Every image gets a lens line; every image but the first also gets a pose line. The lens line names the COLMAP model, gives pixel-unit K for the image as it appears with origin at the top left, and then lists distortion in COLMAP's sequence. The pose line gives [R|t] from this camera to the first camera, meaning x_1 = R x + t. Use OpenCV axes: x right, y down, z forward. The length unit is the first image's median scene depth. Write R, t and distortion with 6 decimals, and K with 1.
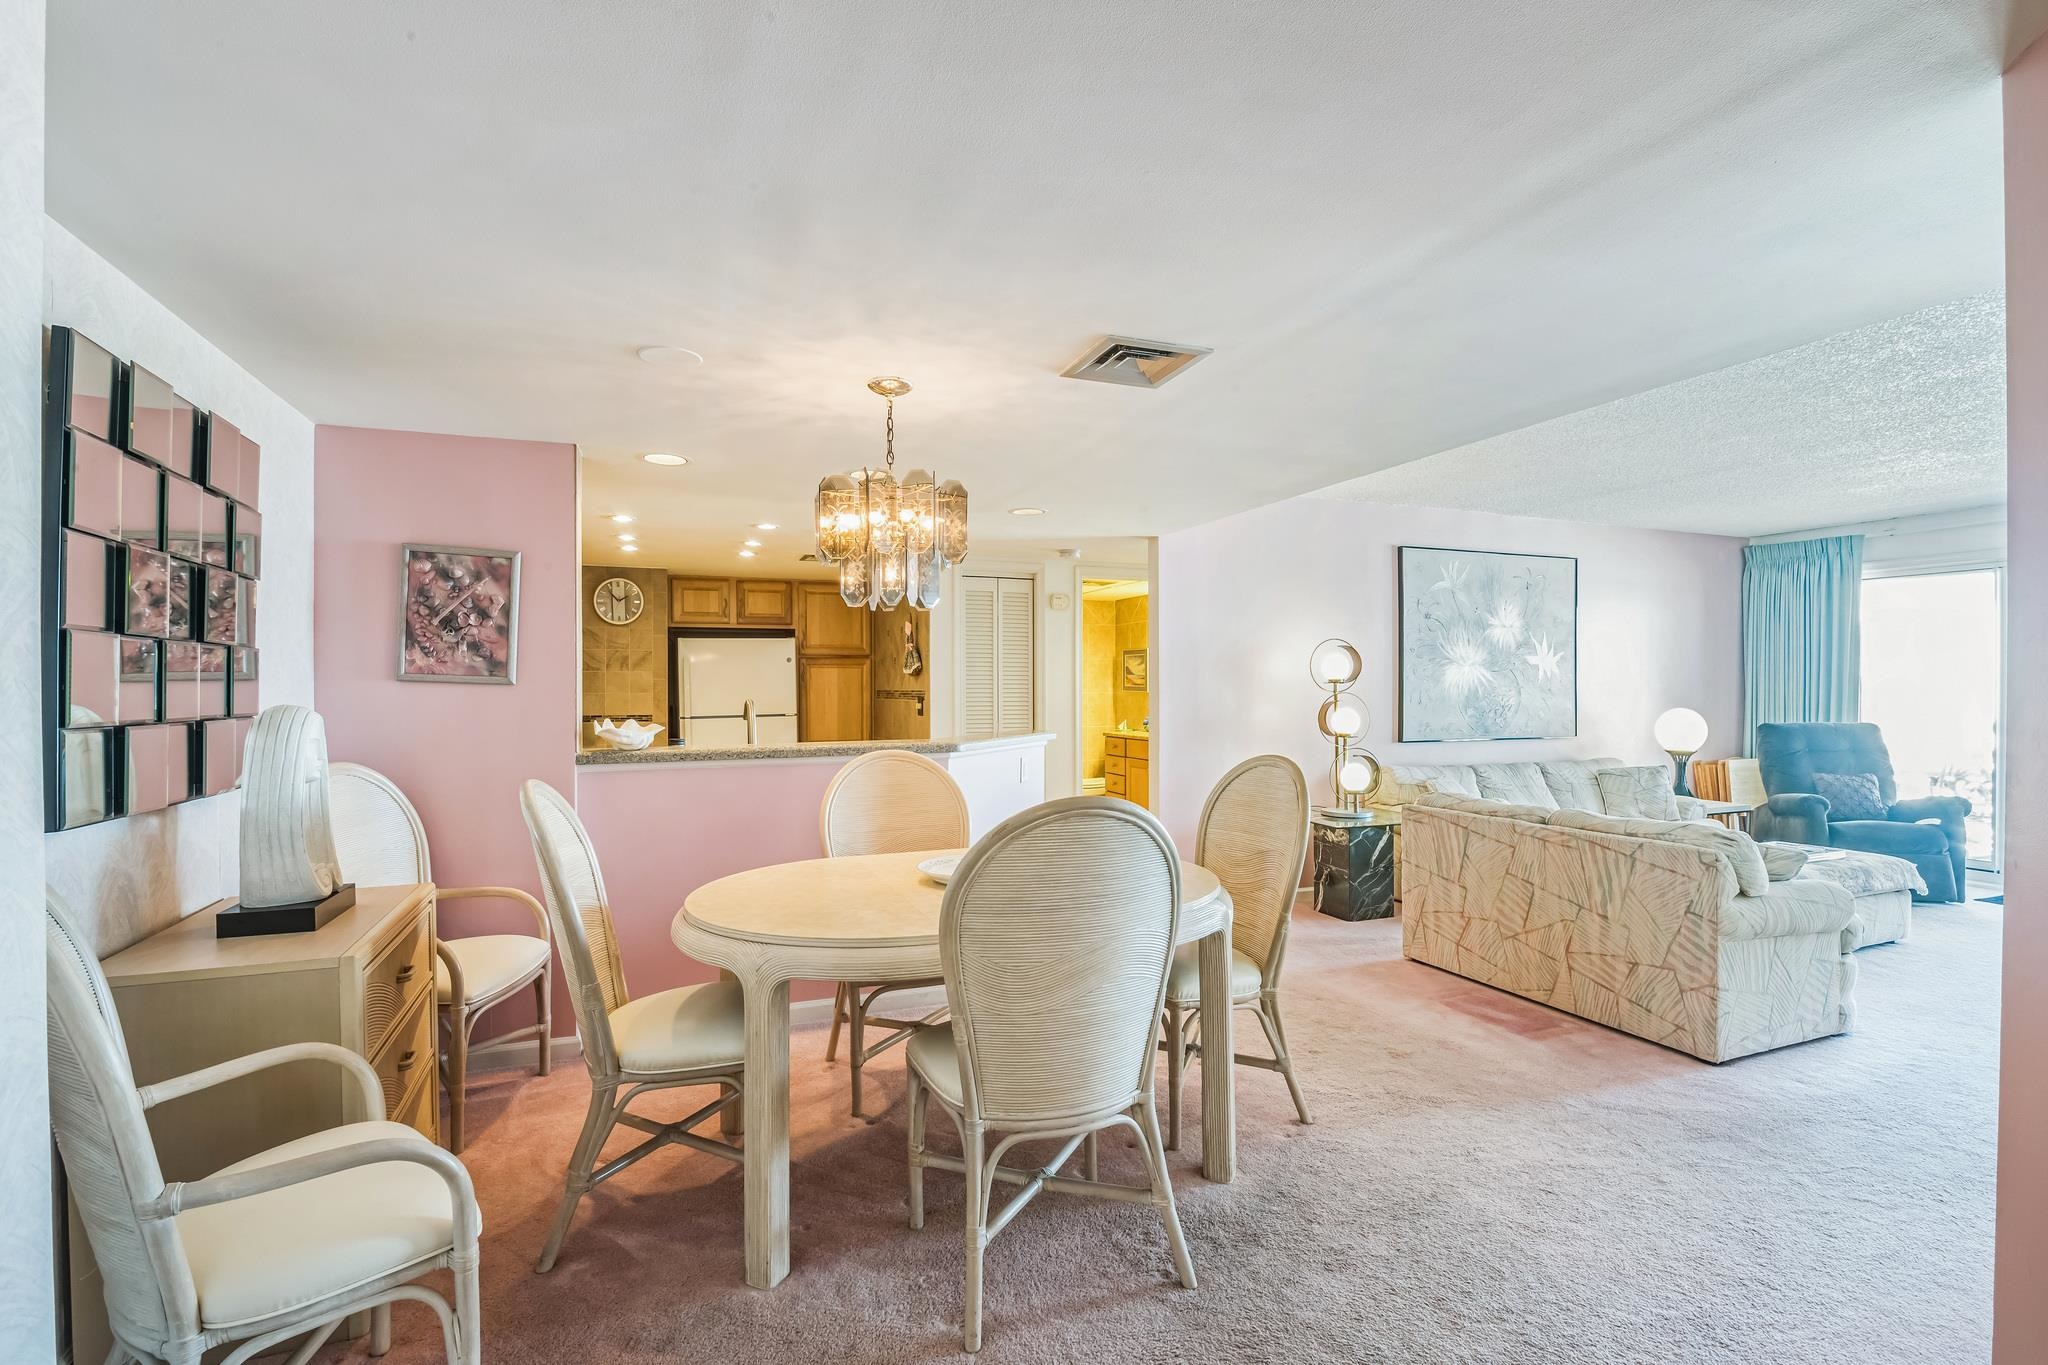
lens RADIAL K [[950.8, 0, 1023.2], [0, 950.8, 689.1], [0, 0, 1]] dist [-0.000955, -0.014268]
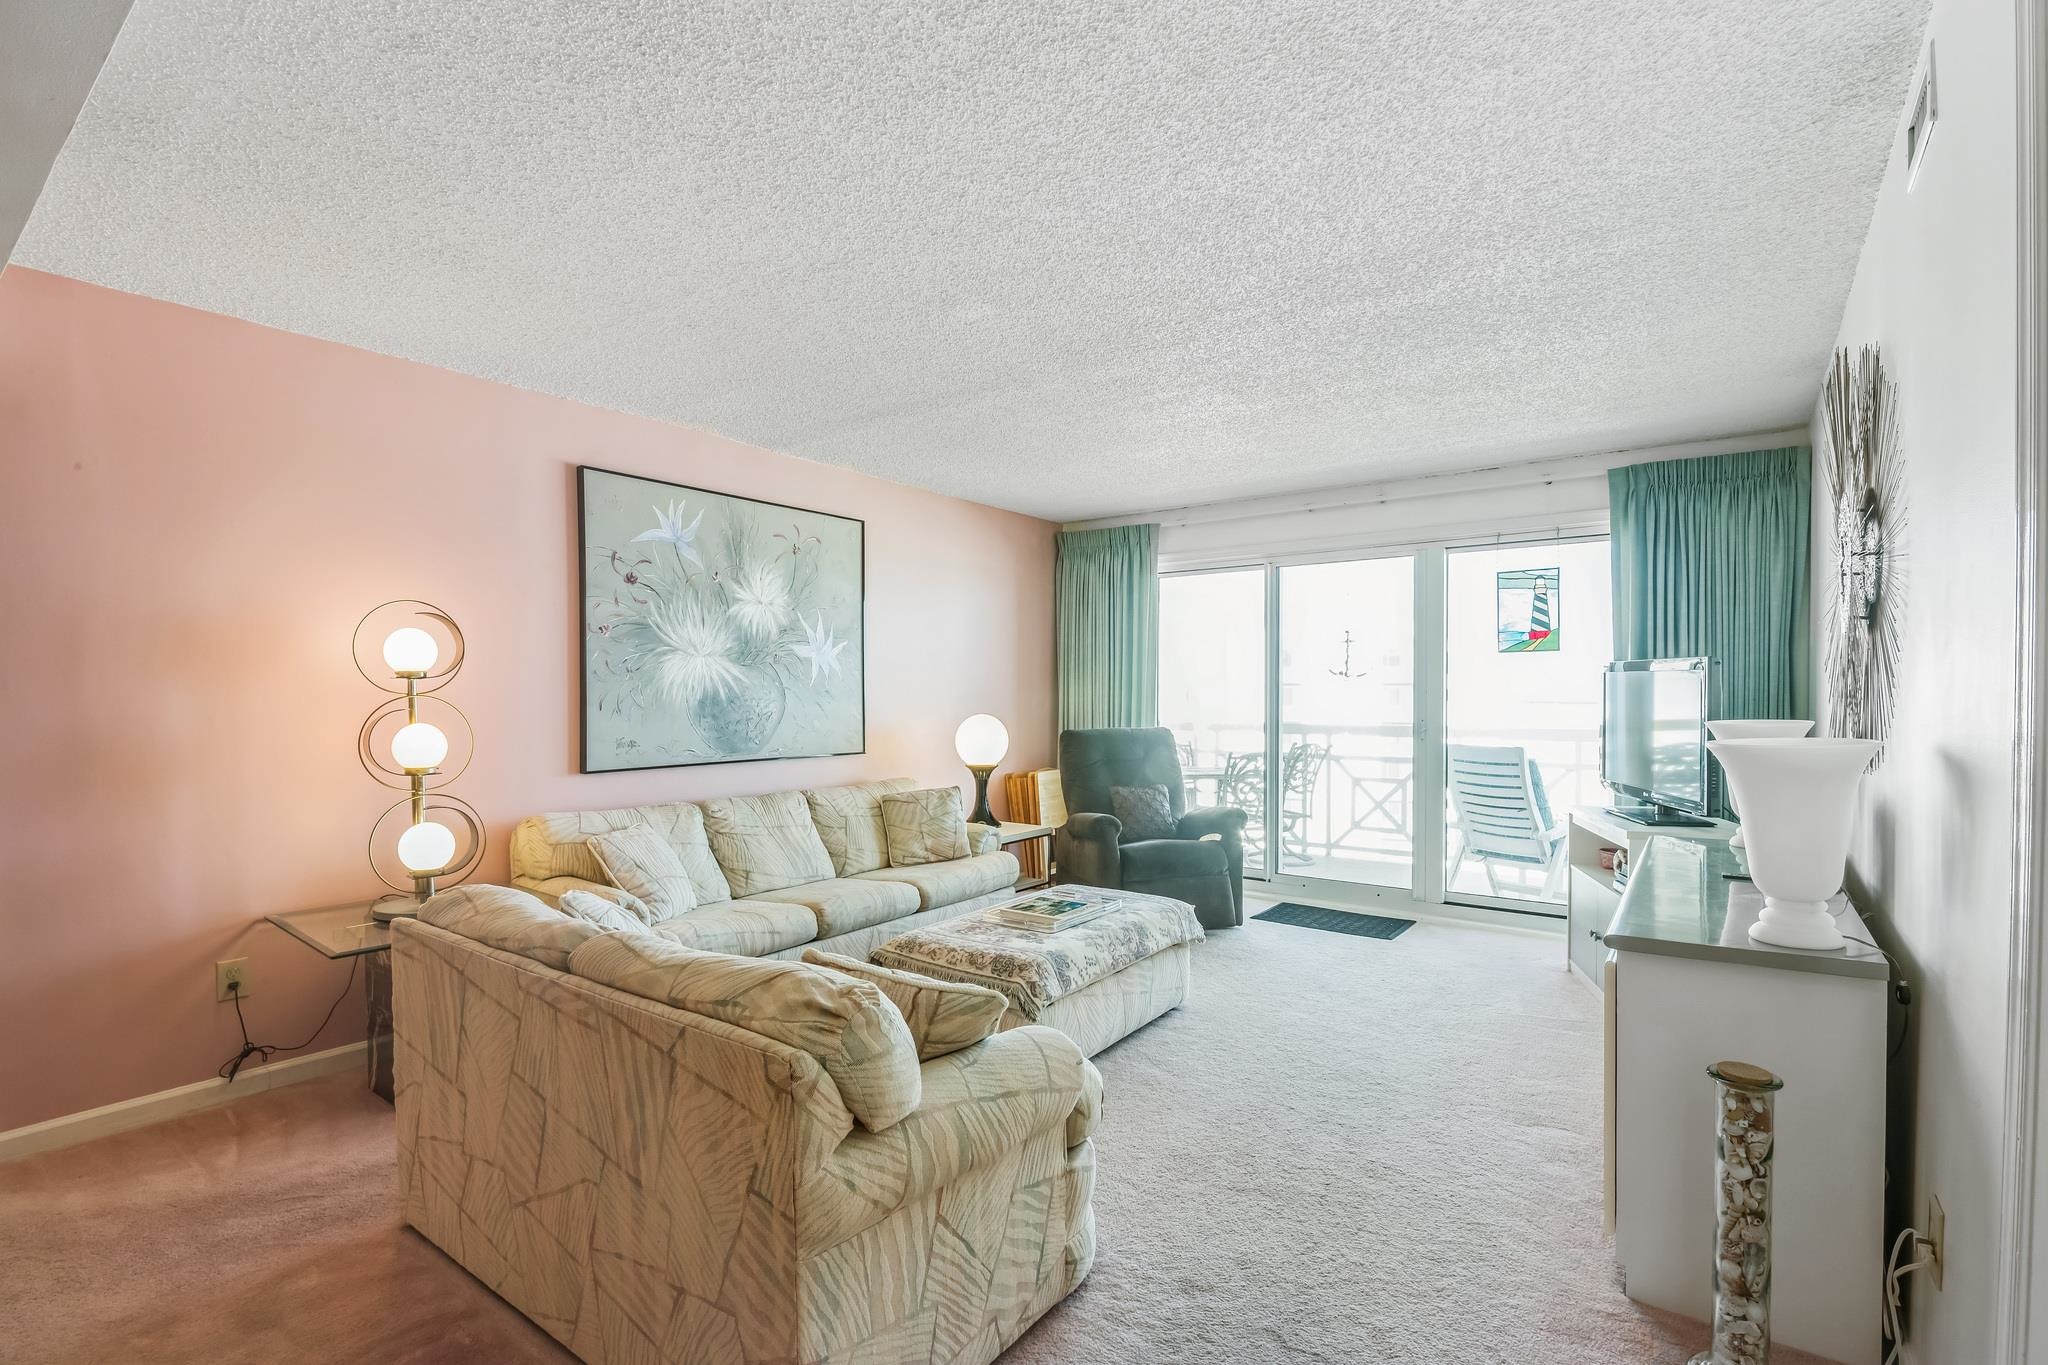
lens RADIAL K [[942.6, 0, 1022.1], [0, 942.6, 711.0], [0, 0, 1]] dist [0.001742, -0.021852]
pose [[0.849911, -0.010981, 0.526812, 0.314940], [0.002490, 0.999855, 0.016825, 0.004088], [-0.526921, -0.012988, 0.849815, 0.307108]]
